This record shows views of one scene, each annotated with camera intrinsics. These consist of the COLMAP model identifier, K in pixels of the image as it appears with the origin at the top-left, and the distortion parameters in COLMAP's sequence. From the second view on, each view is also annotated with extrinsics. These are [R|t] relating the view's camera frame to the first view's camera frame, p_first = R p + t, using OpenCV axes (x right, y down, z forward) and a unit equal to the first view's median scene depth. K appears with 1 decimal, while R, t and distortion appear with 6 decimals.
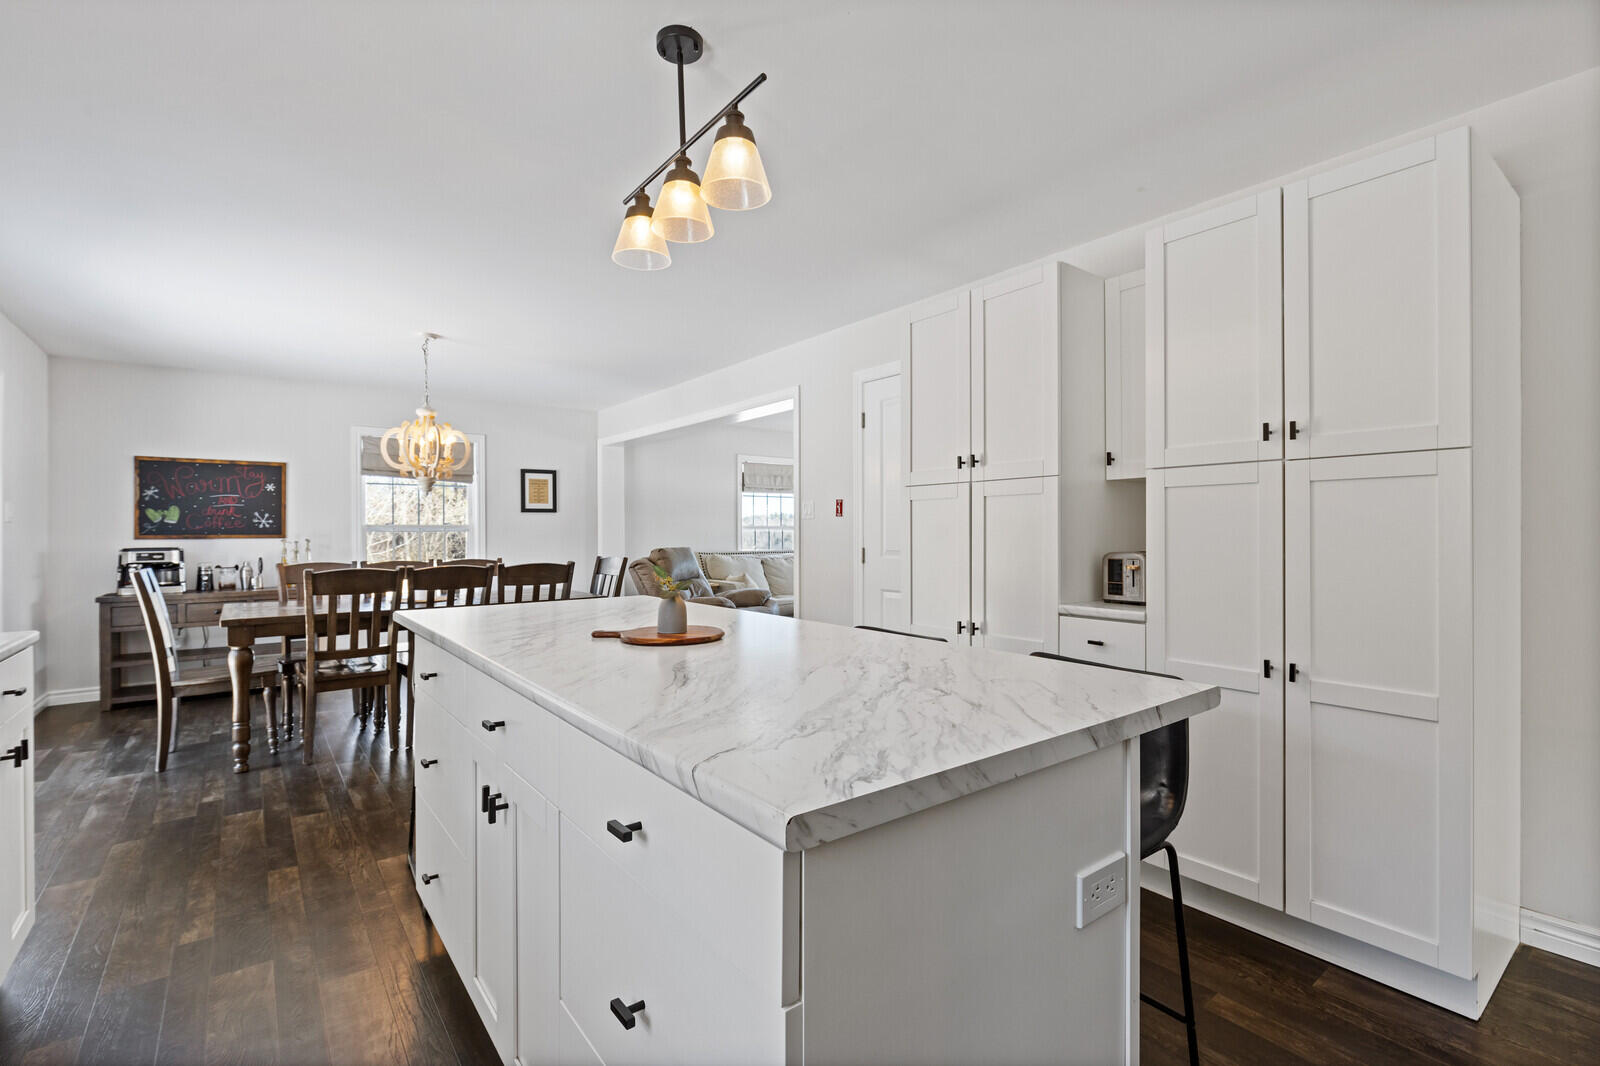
lens RADIAL K [[717.3, 0, 790.3], [0, 717.3, 537.6], [0, 0, 1]] dist [-0.007729, -0.000514]
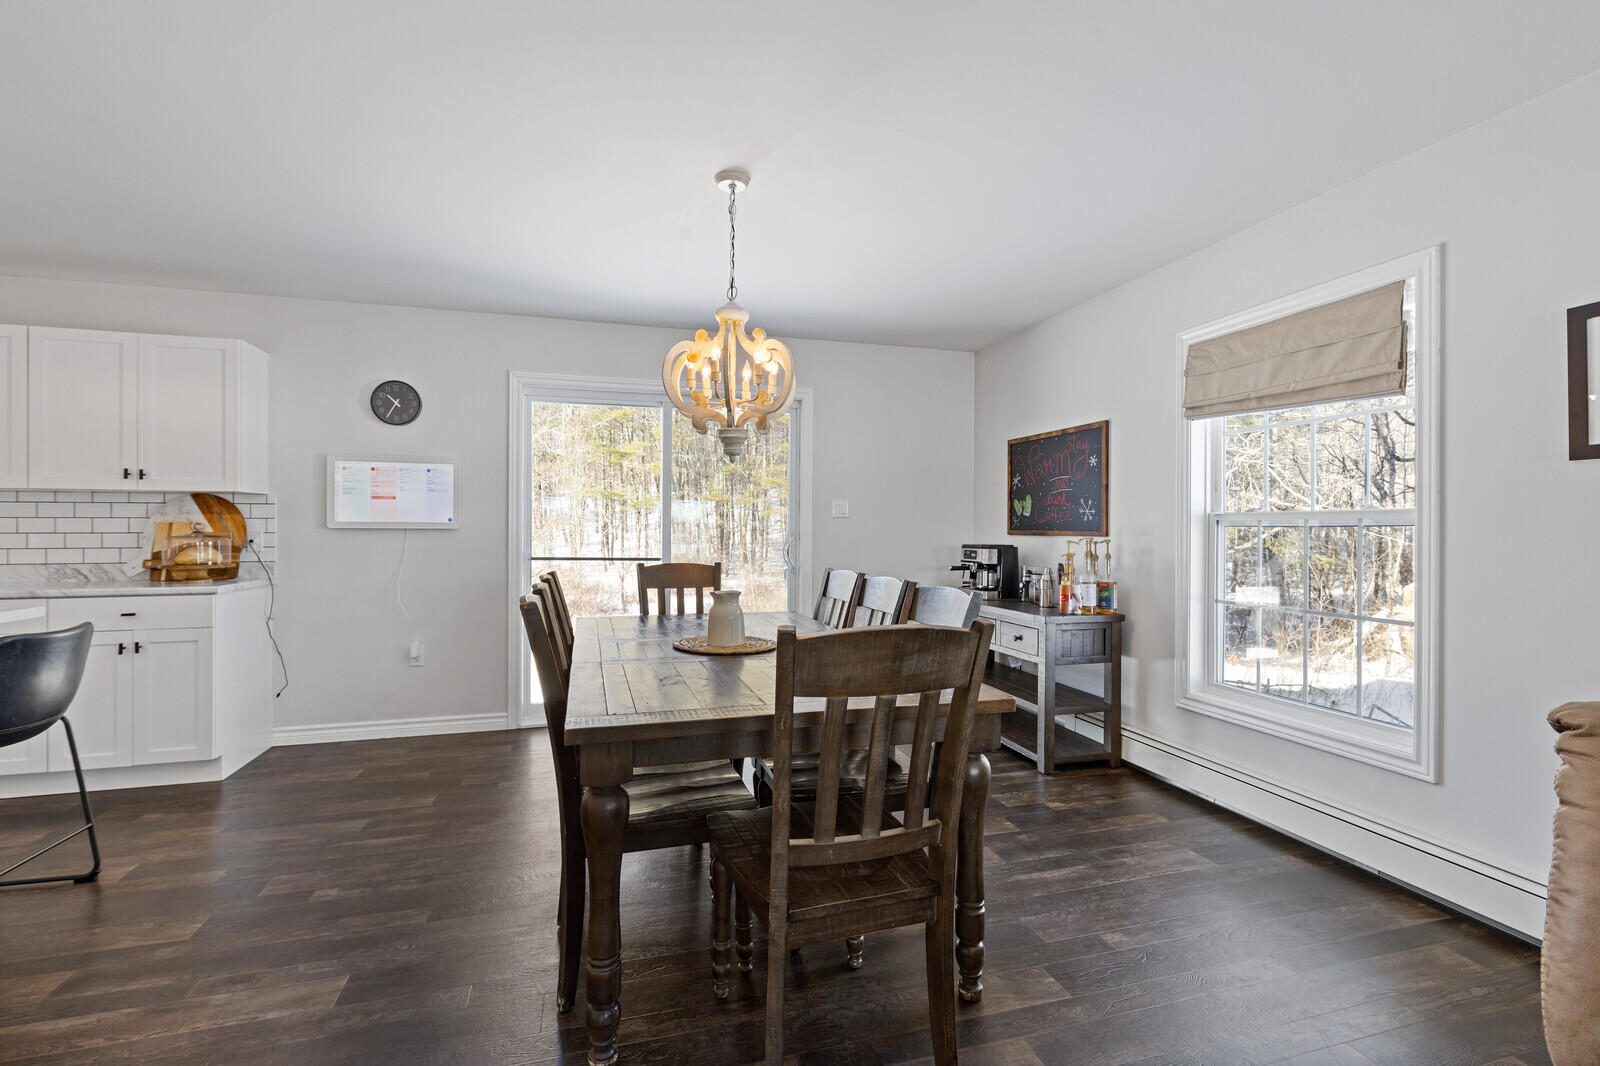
lens RADIAL K [[717.3, 0, 762.0], [0, 717.3, 532.1], [0, 0, 1]] dist [-0.007729, -0.000514]
pose [[-0.378242, 0.005020, -0.925693, 0.018787], [-0.007604, 0.999935, 0.008529, -0.006310], [0.925676, 0.010265, -0.378179, 1.018906]]
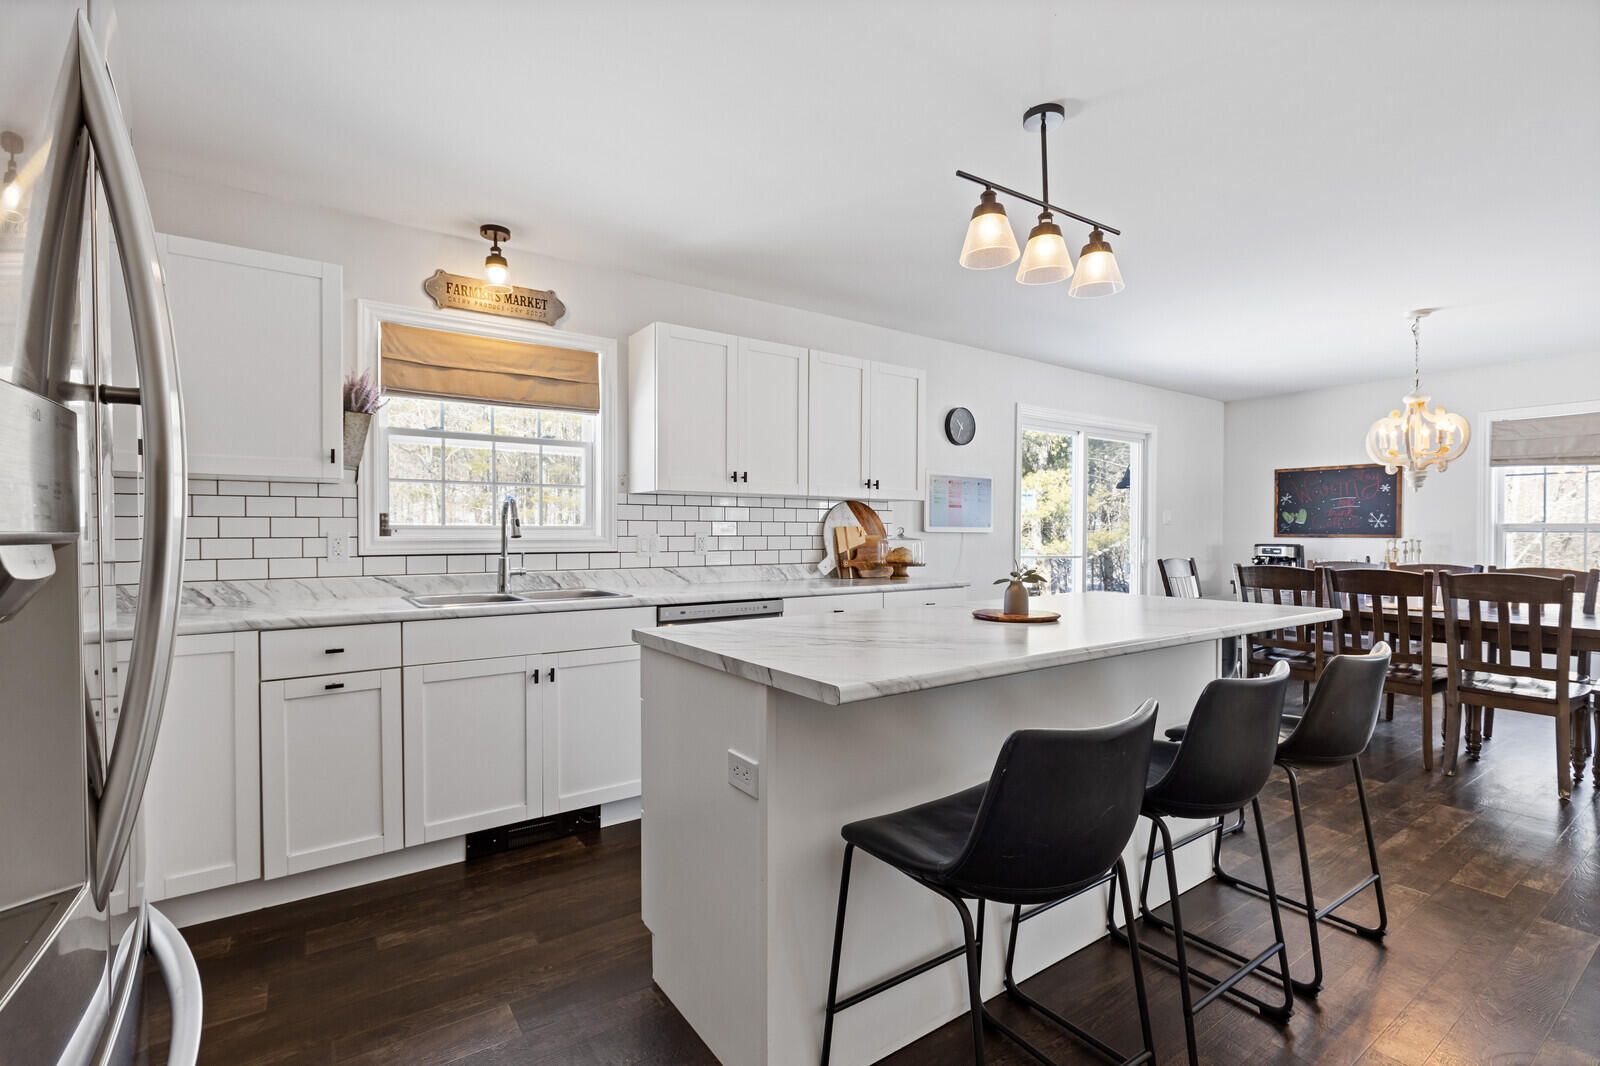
lens RADIAL K [[717.3, 0, 783.4], [0, 717.3, 533.0], [0, 0, 1]] dist [-0.007729, -0.000514]
pose [[-0.076849, 0.005770, -0.997026, 0.371846], [-0.011672, 0.999910, 0.006686, -0.002777], [0.996974, 0.012152, -0.076774, 0.234819]]
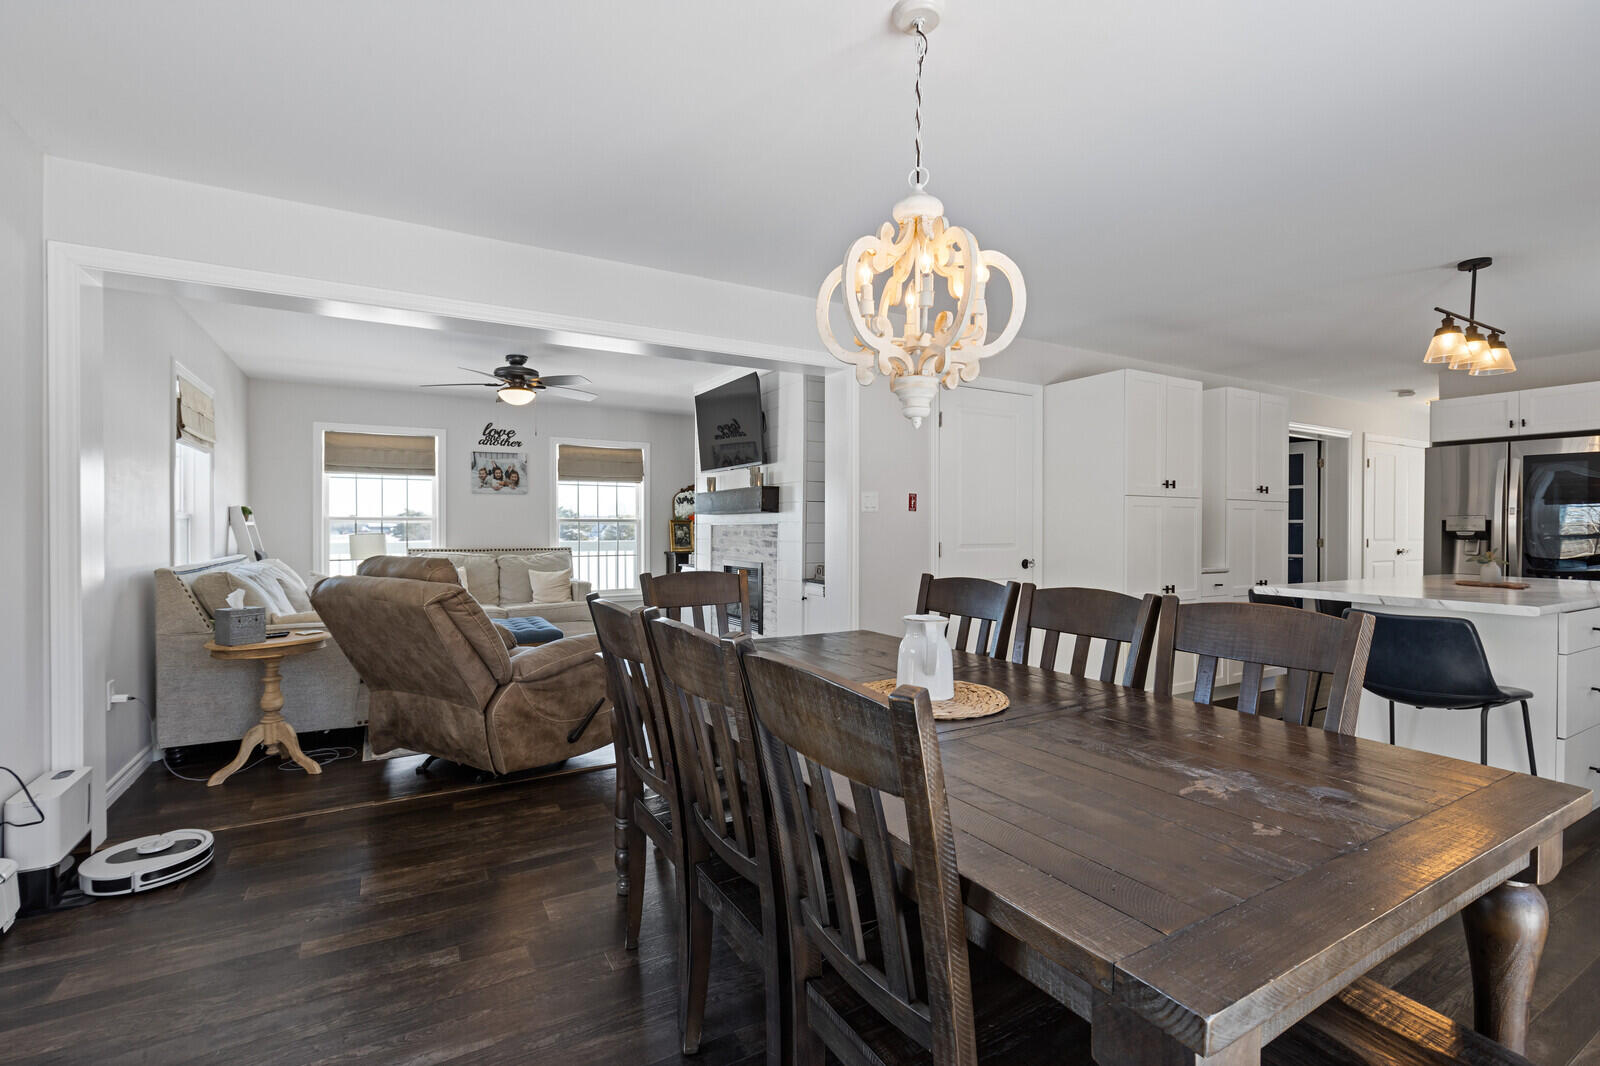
lens RADIAL K [[717.3, 0, 776.4], [0, 717.3, 527.1], [0, 0, 1]] dist [-0.007729, -0.000514]
pose [[0.153210, -0.000812, 0.988193, -0.733348], [0.005337, 0.999986, -0.000005, -0.007303], [-0.988179, 0.005275, 0.153212, 0.849487]]
